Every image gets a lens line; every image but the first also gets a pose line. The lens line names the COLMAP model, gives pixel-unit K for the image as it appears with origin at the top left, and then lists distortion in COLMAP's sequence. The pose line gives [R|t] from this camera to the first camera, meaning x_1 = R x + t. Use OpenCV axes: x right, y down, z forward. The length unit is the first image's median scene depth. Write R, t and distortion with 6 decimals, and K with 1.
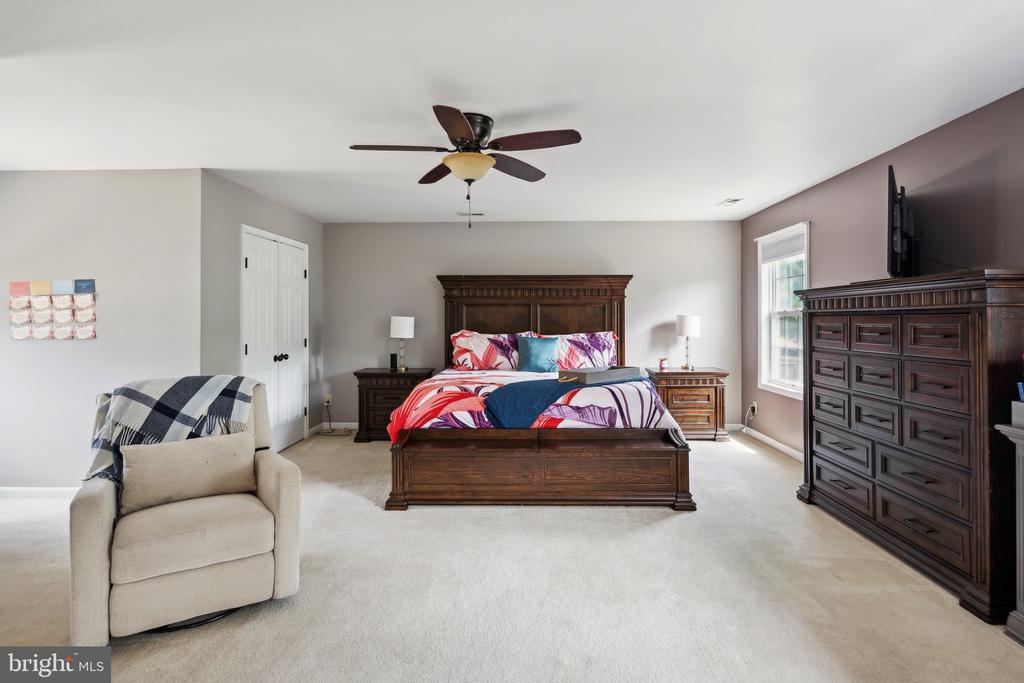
lens RADIAL K [[530.6, 0, 522.8], [0, 530.6, 320.1], [0, 0, 1]] dist [-0.004504, 0.002522]
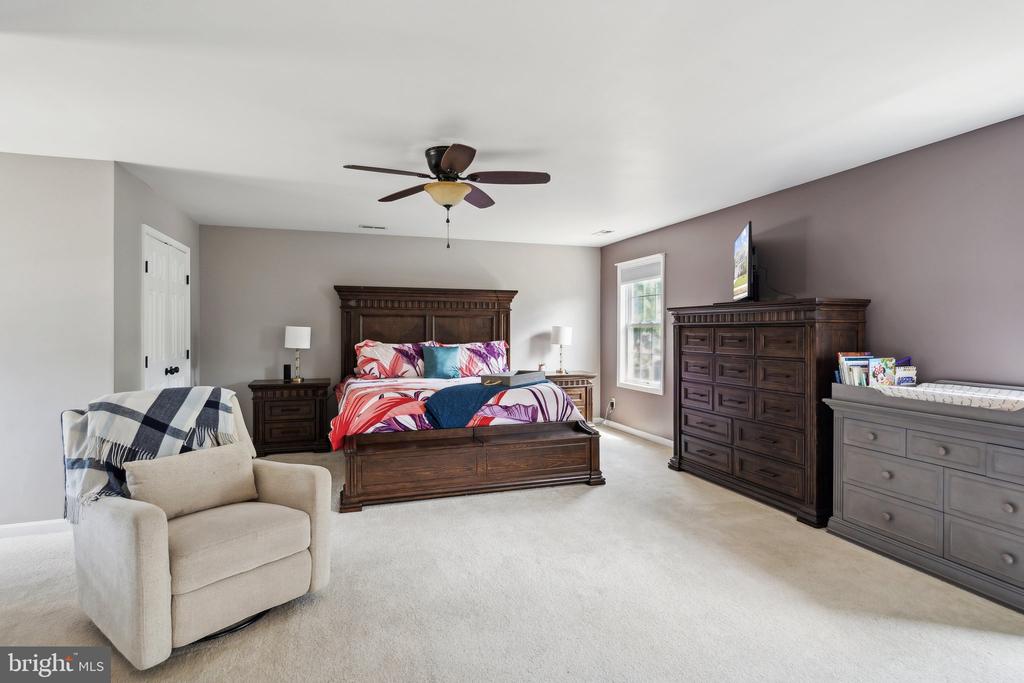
lens RADIAL K [[530.6, 0, 508.5], [0, 530.6, 335.3], [0, 0, 1]] dist [-0.004504, 0.002522]
pose [[0.939402, -0.001131, 0.342815, -0.329680], [-0.001861, 0.999963, 0.008399, 0.001091], [-0.342812, -0.008528, 0.939365, -0.090310]]
